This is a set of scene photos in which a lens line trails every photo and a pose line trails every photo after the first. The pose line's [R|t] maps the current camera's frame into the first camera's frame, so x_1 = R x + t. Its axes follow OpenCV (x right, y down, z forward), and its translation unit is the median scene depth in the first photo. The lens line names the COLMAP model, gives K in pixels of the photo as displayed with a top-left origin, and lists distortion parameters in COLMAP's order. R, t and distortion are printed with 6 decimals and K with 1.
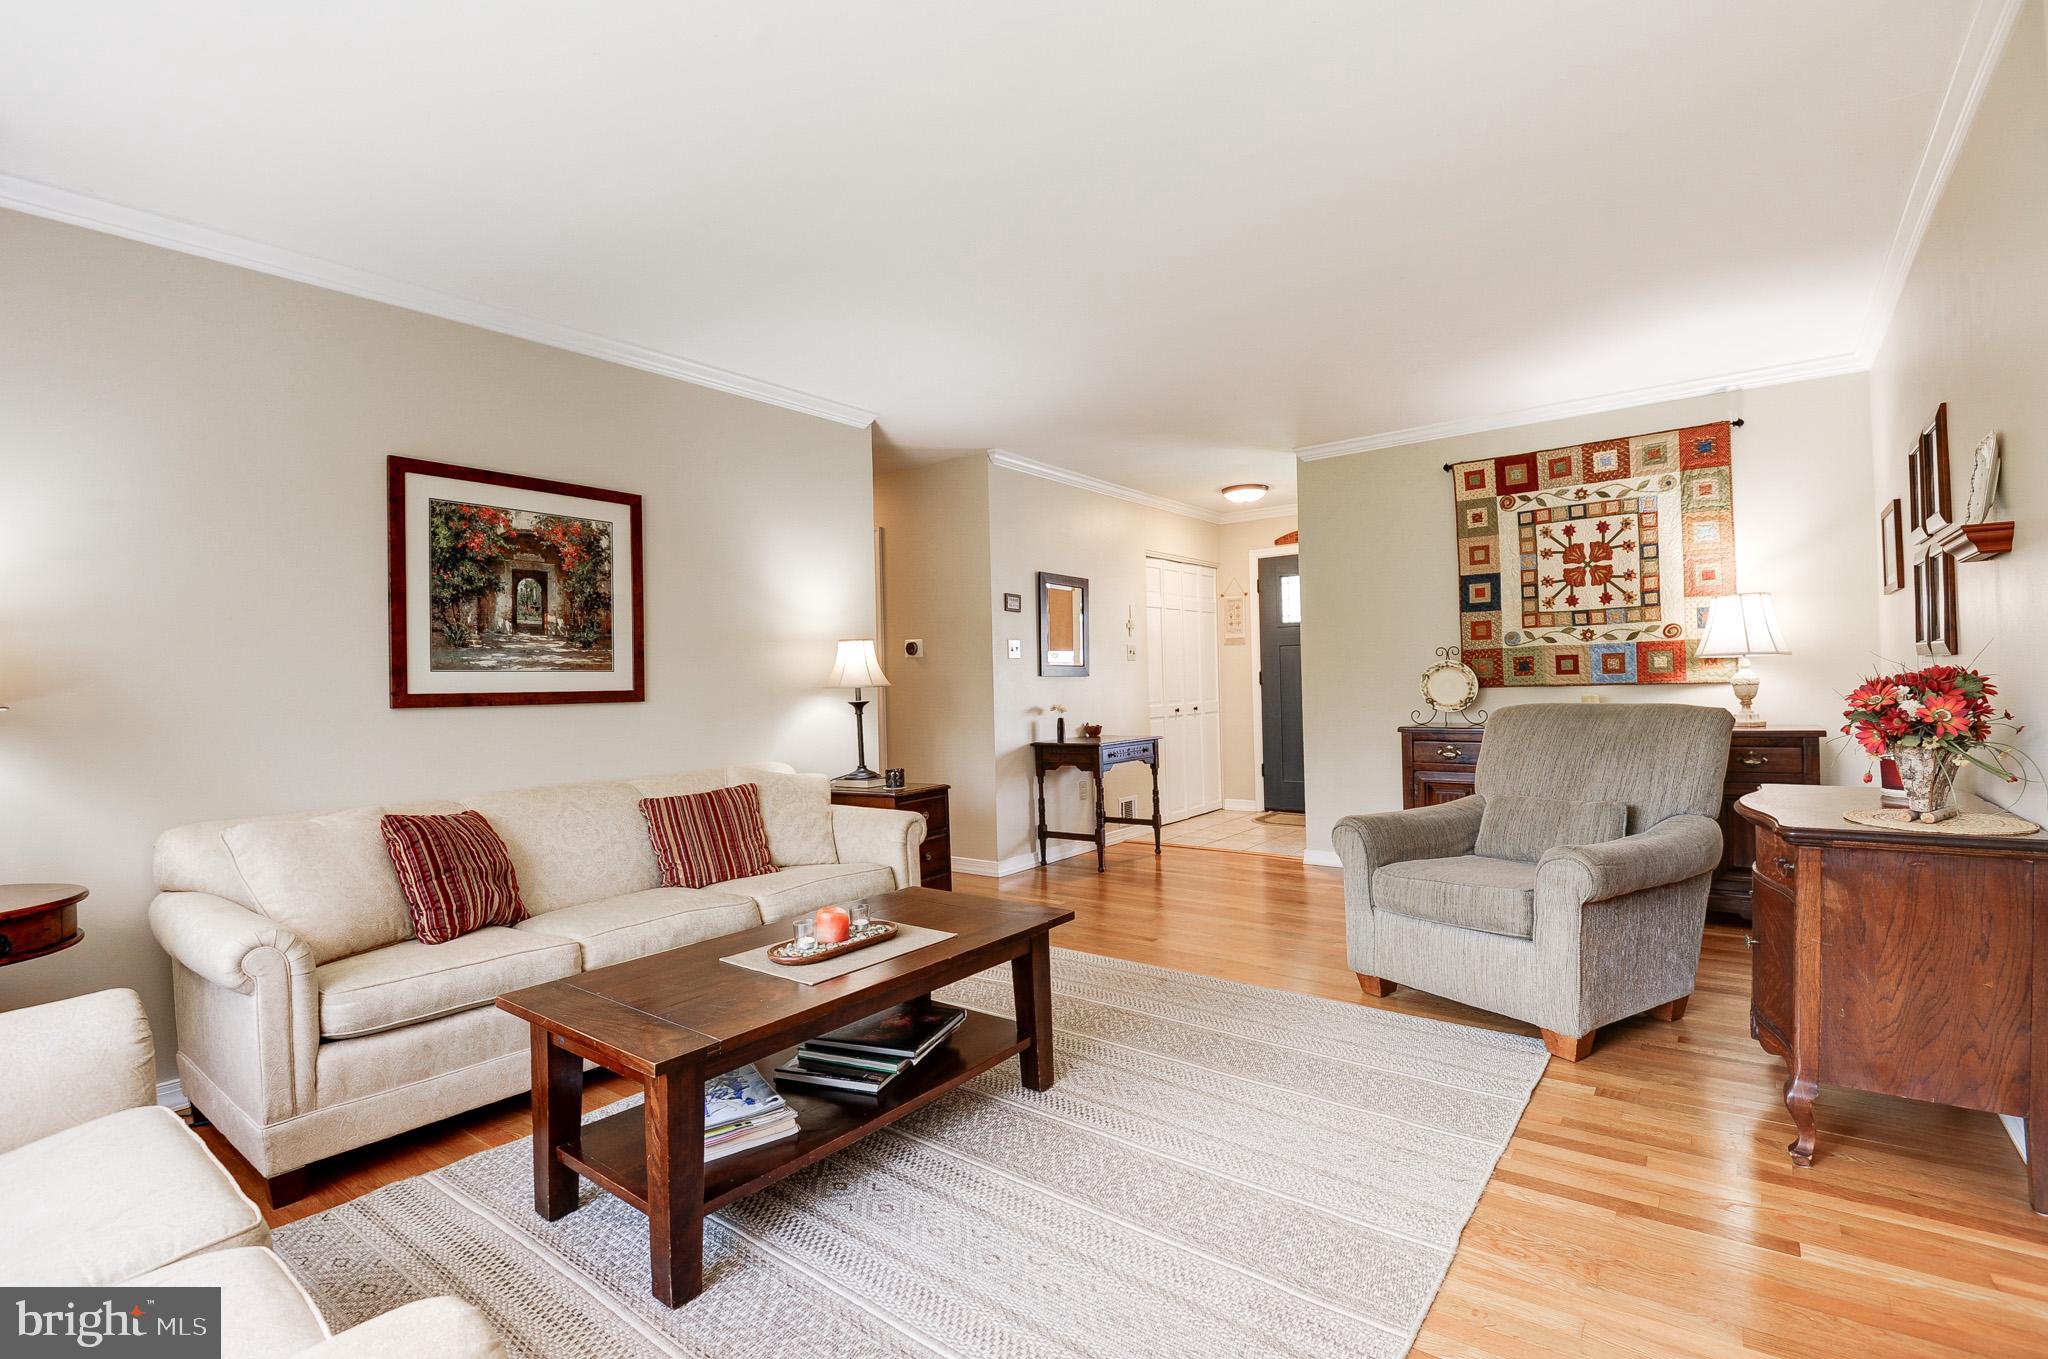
lens RADIAL K [[947.3, 0, 1029.0], [0, 947.3, 675.9], [0, 0, 1]] dist [0.011308, -0.017335]
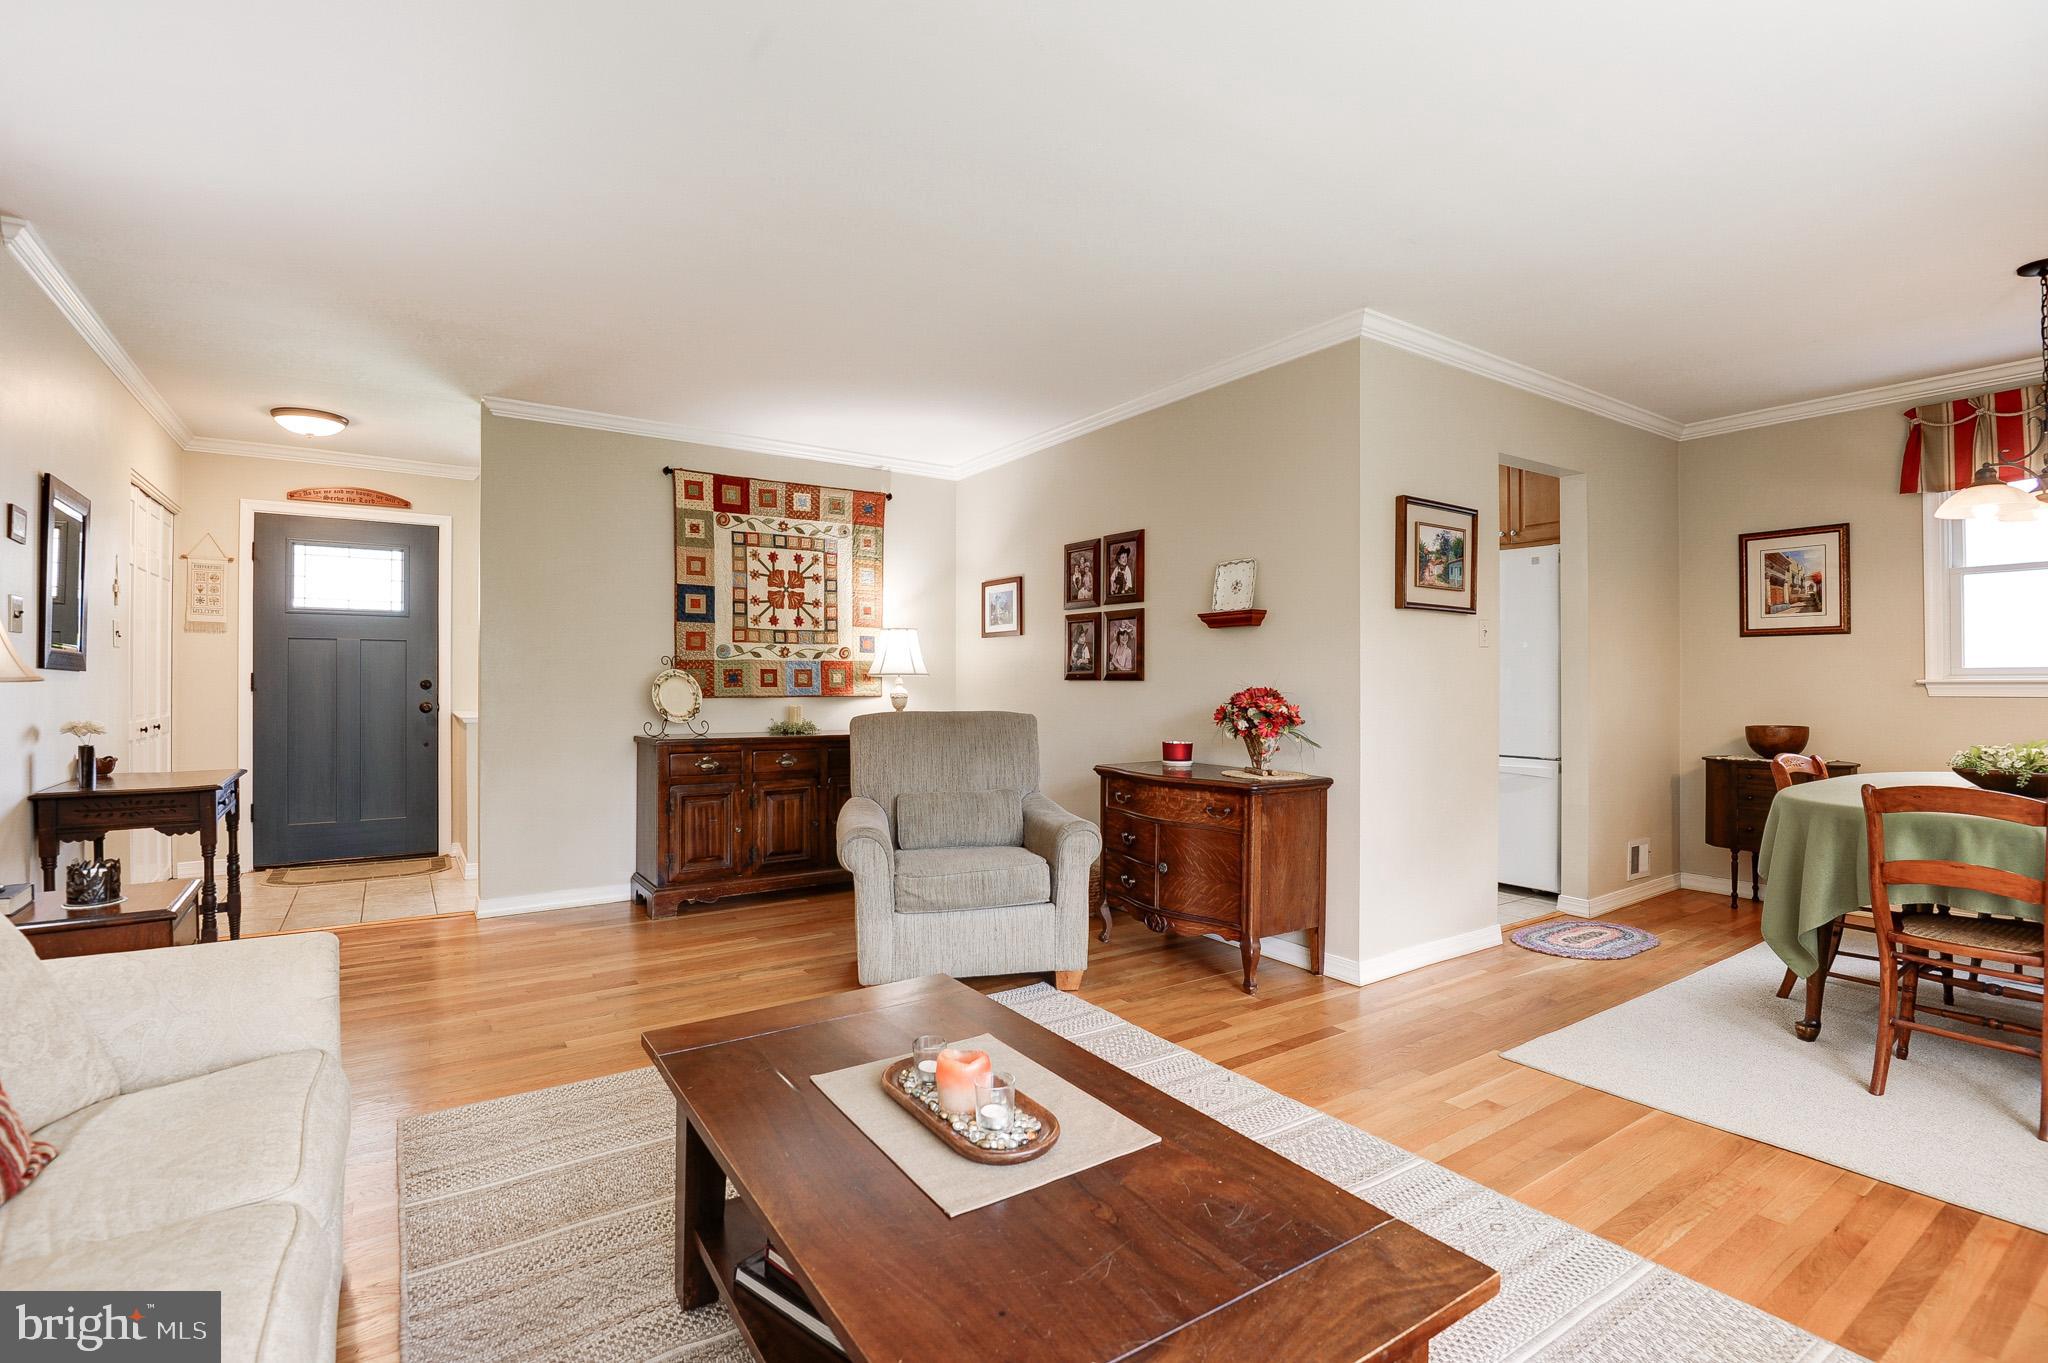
lens RADIAL K [[934.3, 0, 1029.8], [0, 934.3, 684.7], [0, 0, 1]] dist [-0.002079, -0.000628]
pose [[0.317199, 0.024038, 0.948054, -0.366897], [-0.017907, 0.999652, -0.019355, 0.011524], [-0.948190, -0.010837, 0.317519, 0.373090]]
